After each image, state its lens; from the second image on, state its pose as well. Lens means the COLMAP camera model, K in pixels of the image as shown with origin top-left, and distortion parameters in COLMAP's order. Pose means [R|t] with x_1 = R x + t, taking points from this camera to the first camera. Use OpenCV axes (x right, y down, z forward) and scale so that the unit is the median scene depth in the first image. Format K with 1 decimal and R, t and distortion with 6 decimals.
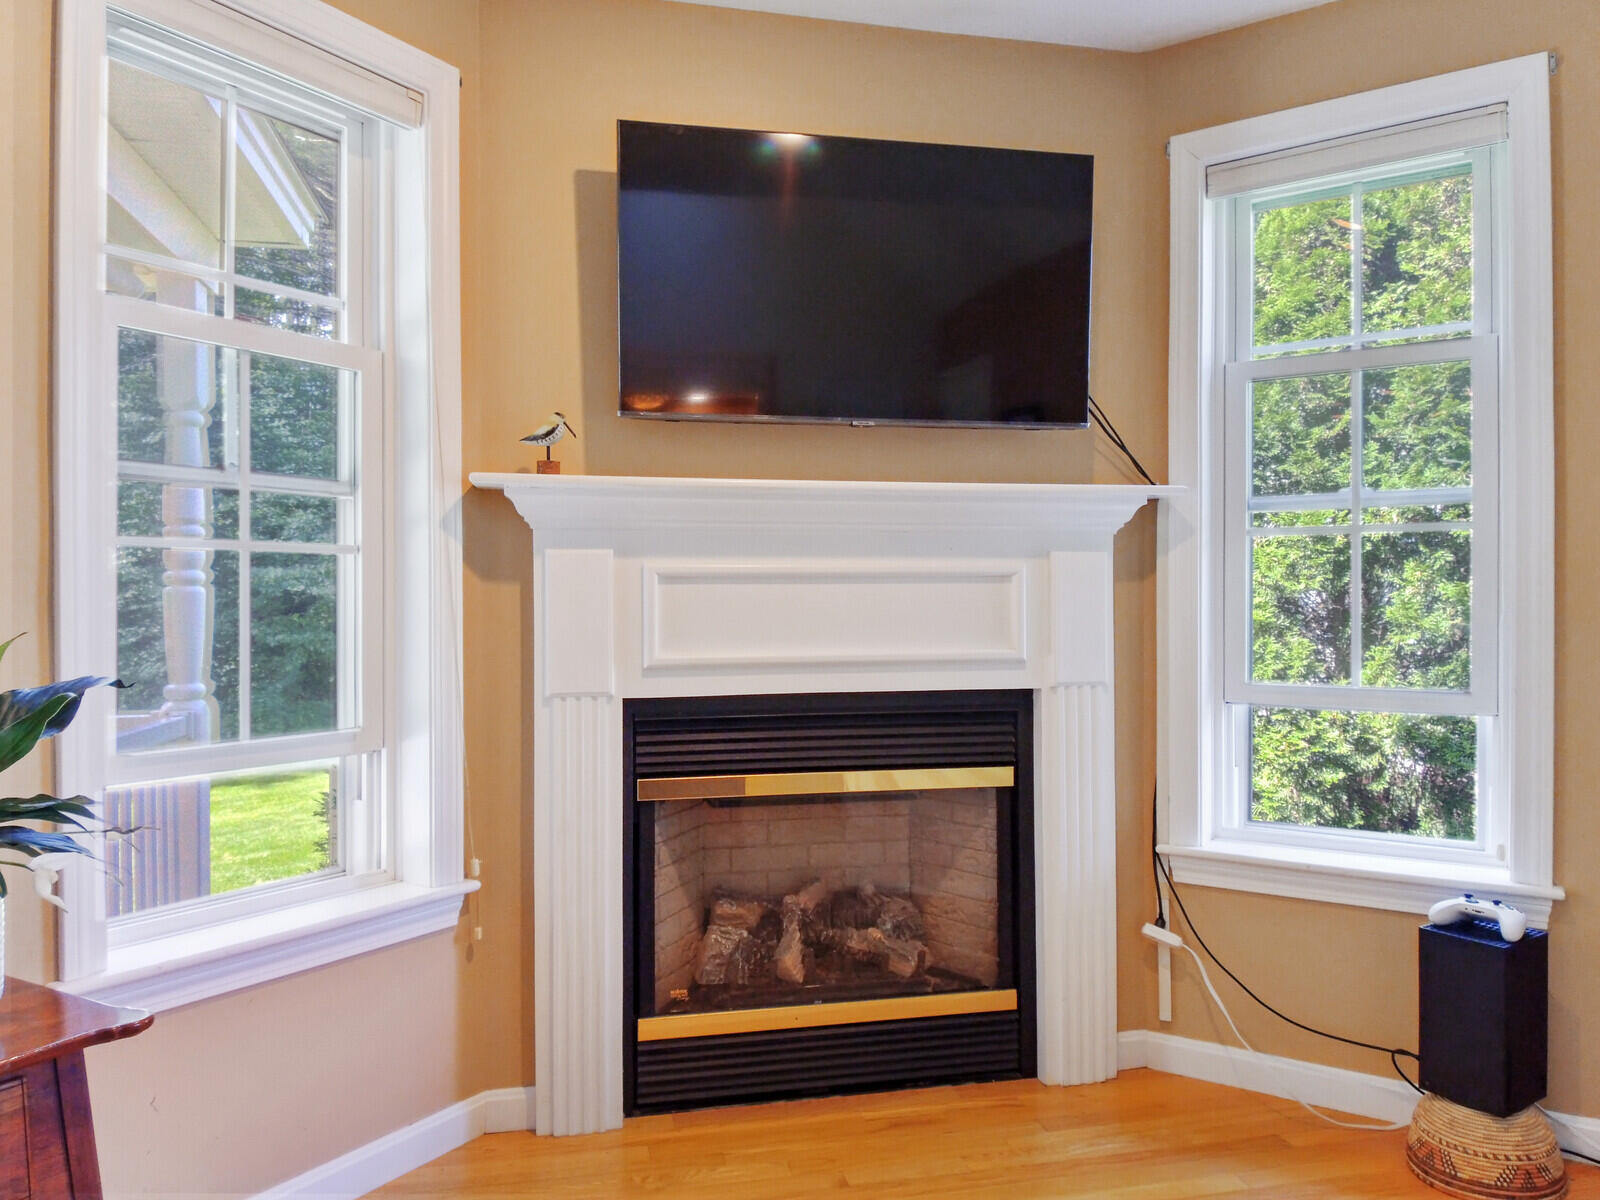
lens RADIAL K [[1082.3, 0, 800.0], [0, 1082.3, 600.0], [0, 0, 1]] dist [-0.029455, 0.000215]
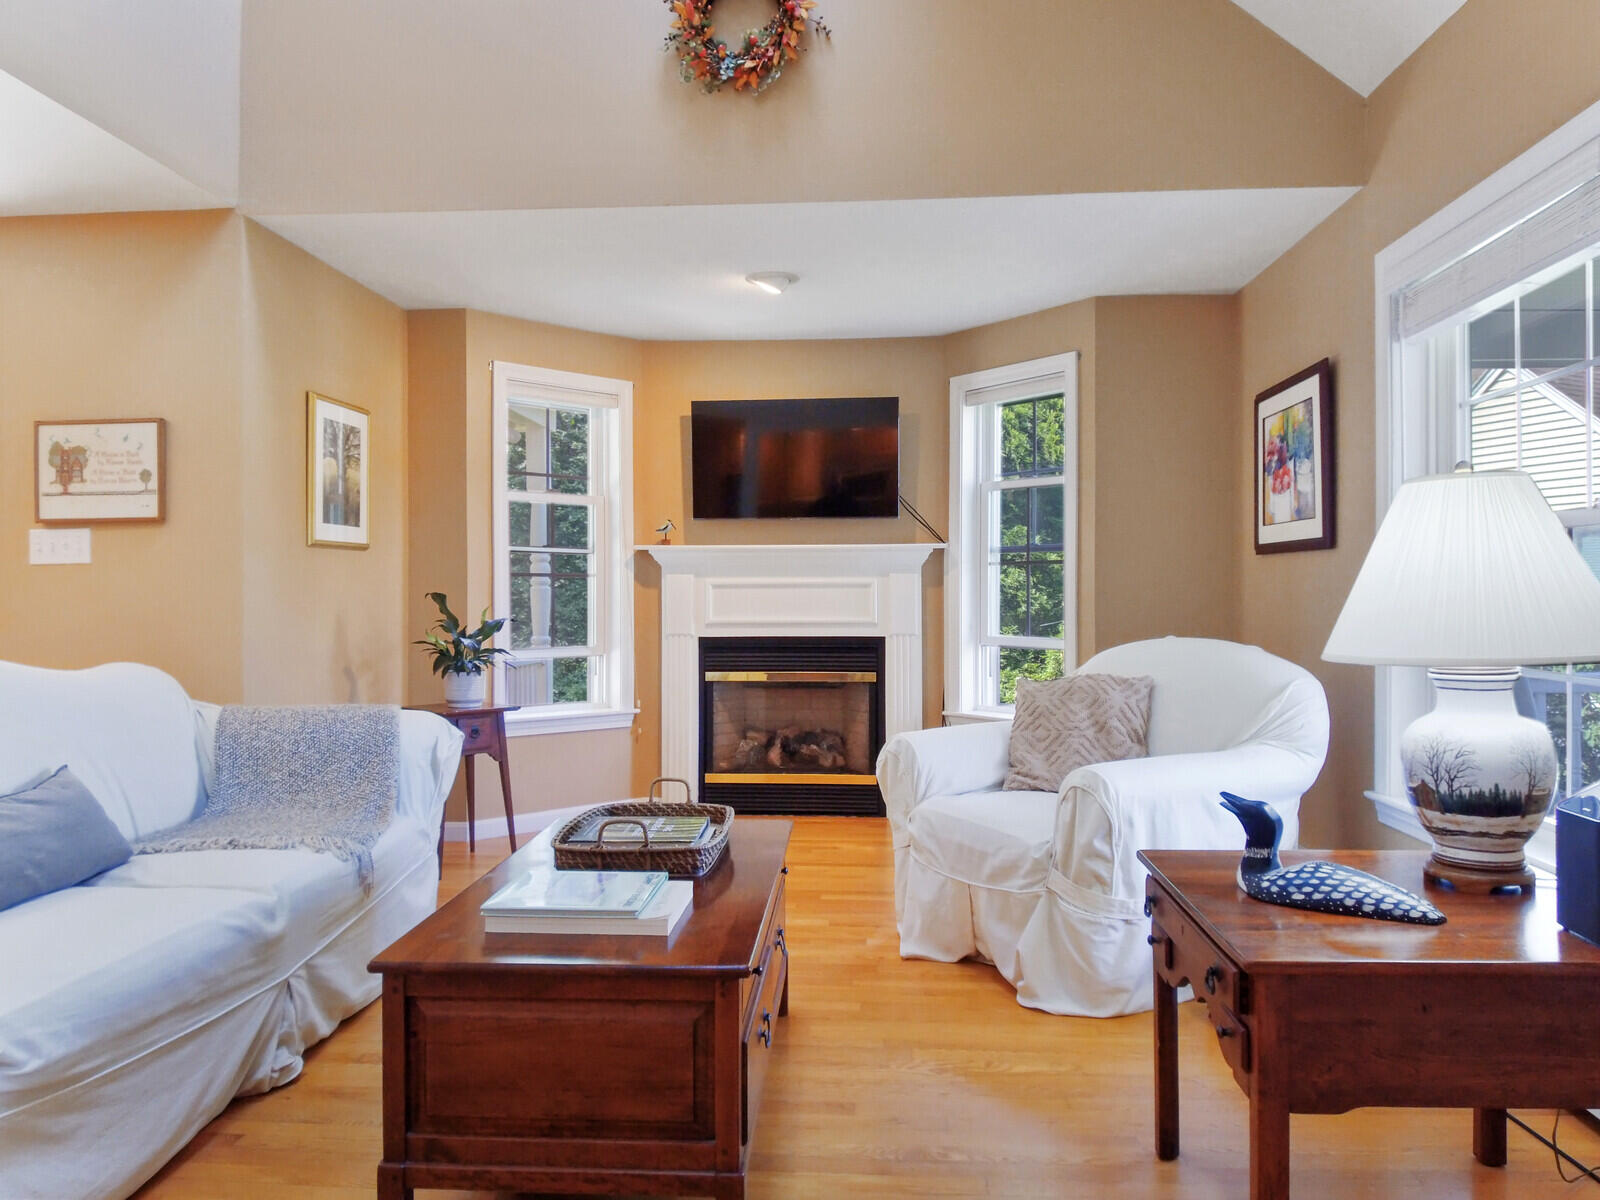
lens RADIAL K [[1032.6, 0, 800.0], [0, 1032.6, 600.0], [0, 0, 1]] dist [-0.000039, -0.000025]
pose [[0.964438, 0.000516, -0.264309, 0.644006], [-0.002057, 0.999982, -0.005556, 0.021568], [0.264301, 0.005902, 0.964422, -1.124009]]
